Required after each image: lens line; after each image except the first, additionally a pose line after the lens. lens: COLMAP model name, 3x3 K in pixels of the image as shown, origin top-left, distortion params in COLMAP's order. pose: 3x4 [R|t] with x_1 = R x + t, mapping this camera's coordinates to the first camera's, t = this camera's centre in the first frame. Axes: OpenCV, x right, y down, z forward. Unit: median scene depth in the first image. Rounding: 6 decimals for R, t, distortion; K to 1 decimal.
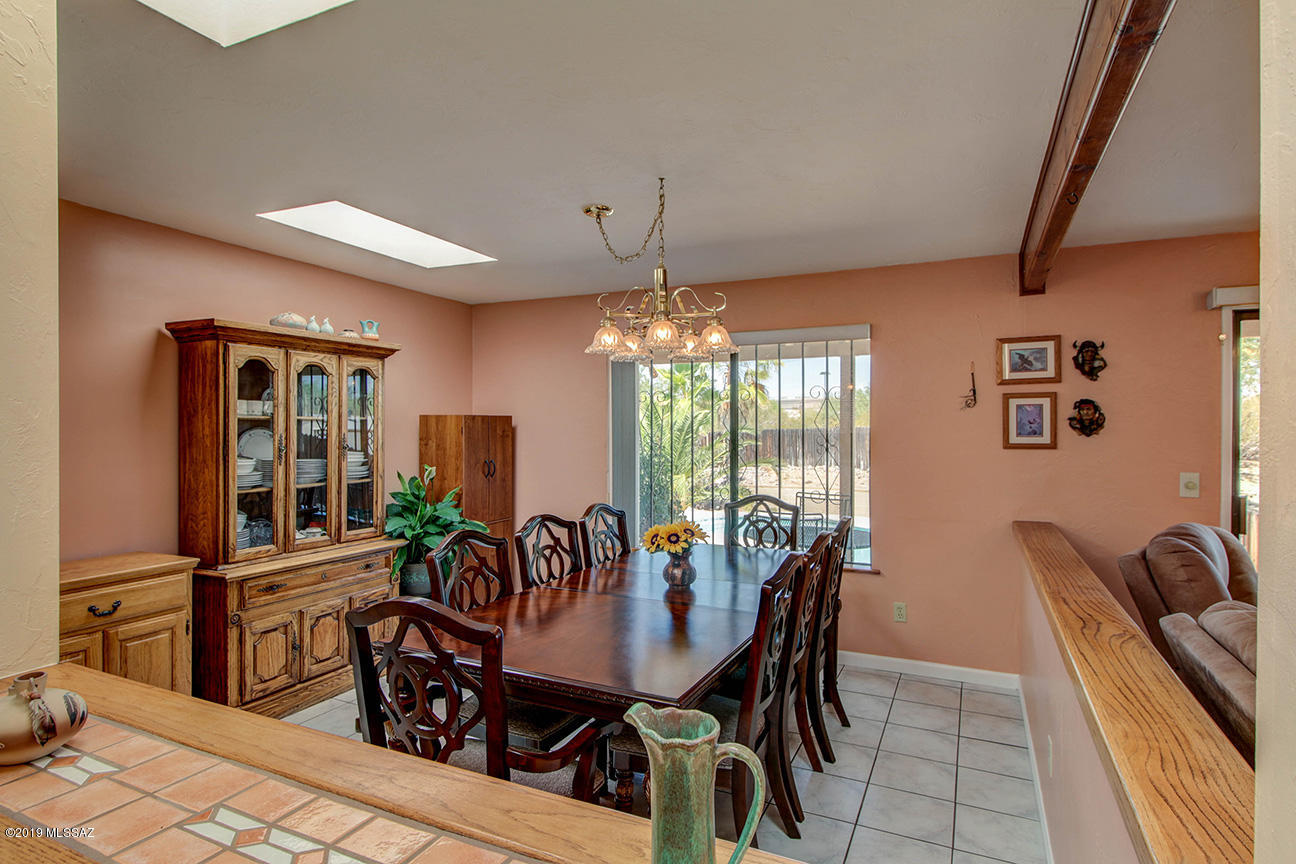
lens RADIAL K [[676.0, 0, 645.4], [0, 676.0, 428.7], [0, 0, 1]] dist [0.016319, -0.003795]
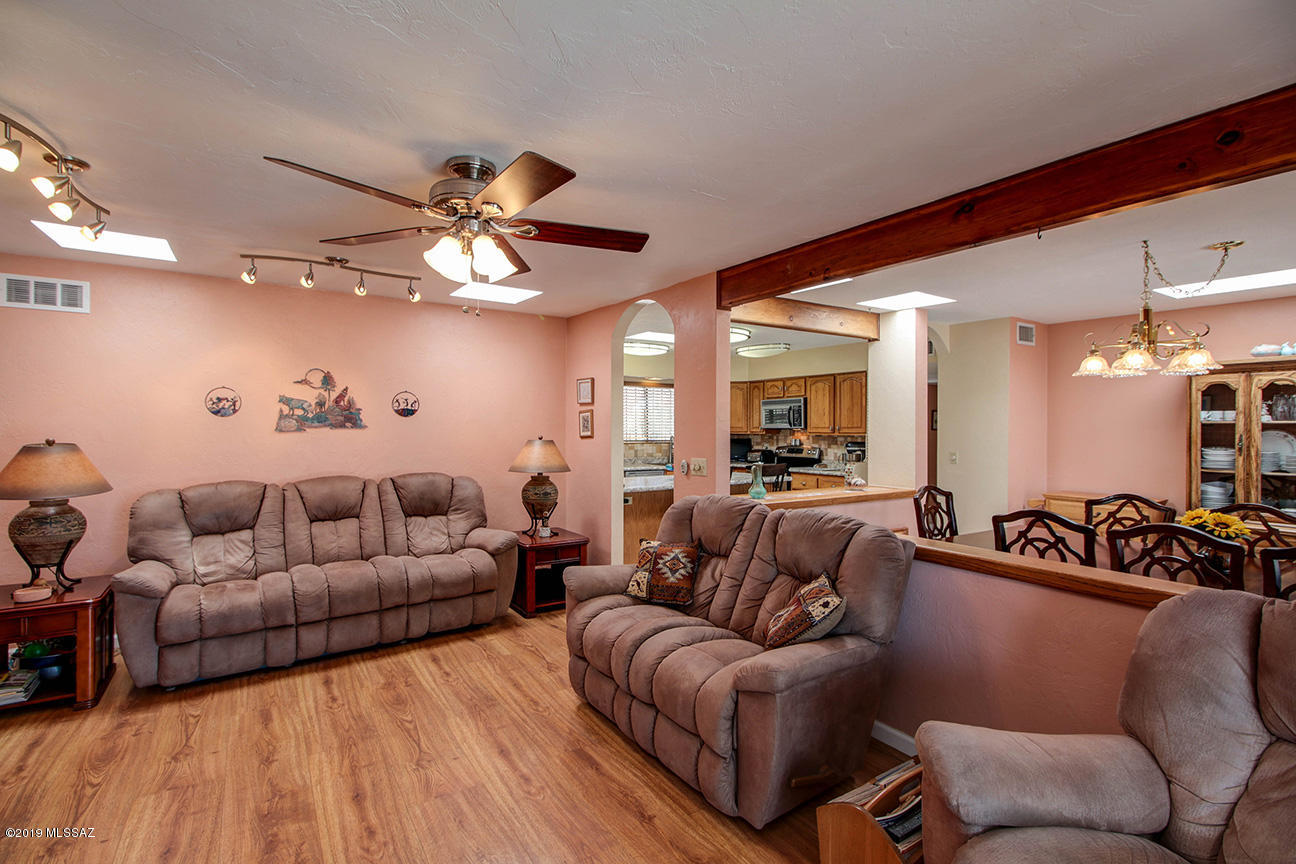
lens RADIAL K [[588.1, 0, 641.1], [0, 588.1, 429.6], [0, 0, 1]] dist [0.015006, -0.010069]
pose [[-0.529219, 0.001286, -0.848484, 1.086948], [-0.006226, 0.999966, 0.005399, 0.000306], [0.848462, 0.008139, -0.529193, 0.547316]]
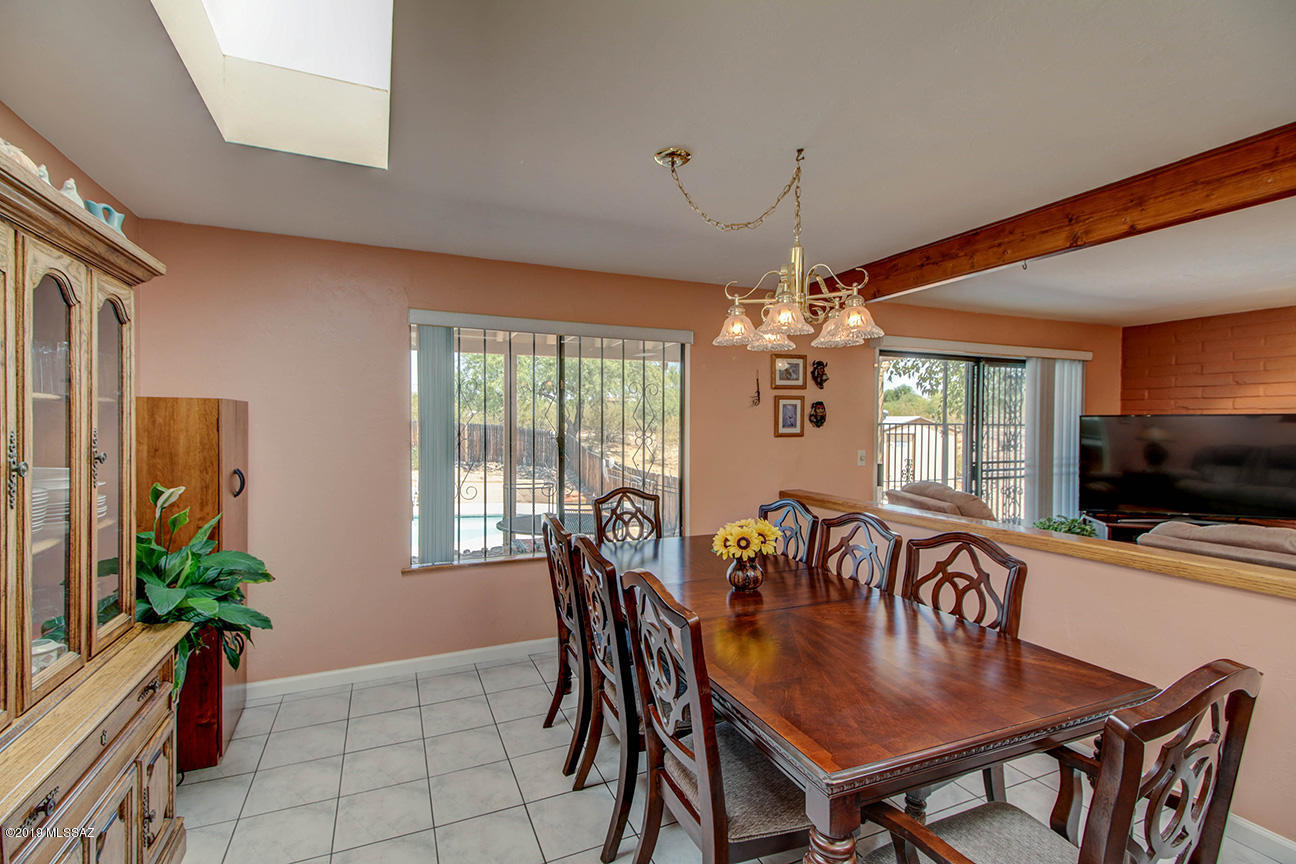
lens RADIAL K [[588.1, 0, 636.4], [0, 588.1, 433.2], [0, 0, 1]] dist [0.015006, -0.010069]
pose [[0.666365, -0.012669, 0.745518, -0.511870], [-0.001769, 0.999826, 0.018572, 0.000747], [-0.745623, -0.013695, 0.666227, 0.441571]]
